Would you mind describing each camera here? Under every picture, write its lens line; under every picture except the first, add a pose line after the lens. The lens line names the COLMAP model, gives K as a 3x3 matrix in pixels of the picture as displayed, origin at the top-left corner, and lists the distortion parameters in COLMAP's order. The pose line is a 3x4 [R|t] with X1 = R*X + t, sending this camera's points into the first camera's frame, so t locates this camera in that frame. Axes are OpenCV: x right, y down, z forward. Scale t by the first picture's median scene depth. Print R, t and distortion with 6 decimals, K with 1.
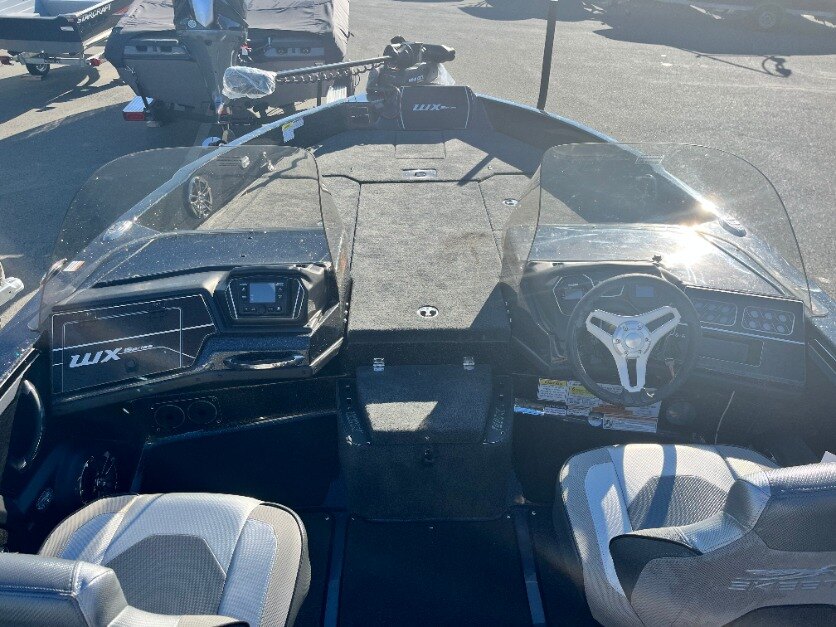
lens RADIAL K [[628.5, 0, 420.2], [0, 628.5, 312.3], [0, 0, 1]] dist [0.035600, -0.043977]
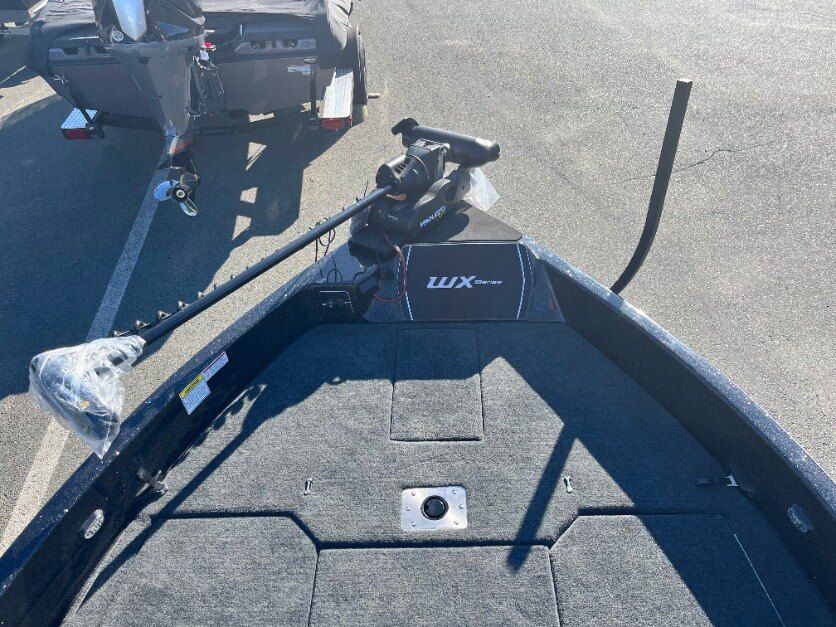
lens RADIAL K [[628.5, 0, 415.9], [0, 628.5, 317.6], [0, 0, 1]] dist [0.035600, -0.043977]
pose [[0.998150, -0.001257, -0.060792, 0.012226], [0.010848, 0.987428, 0.157698, -0.347557], [0.059829, -0.158065, 0.985614, 0.385351]]
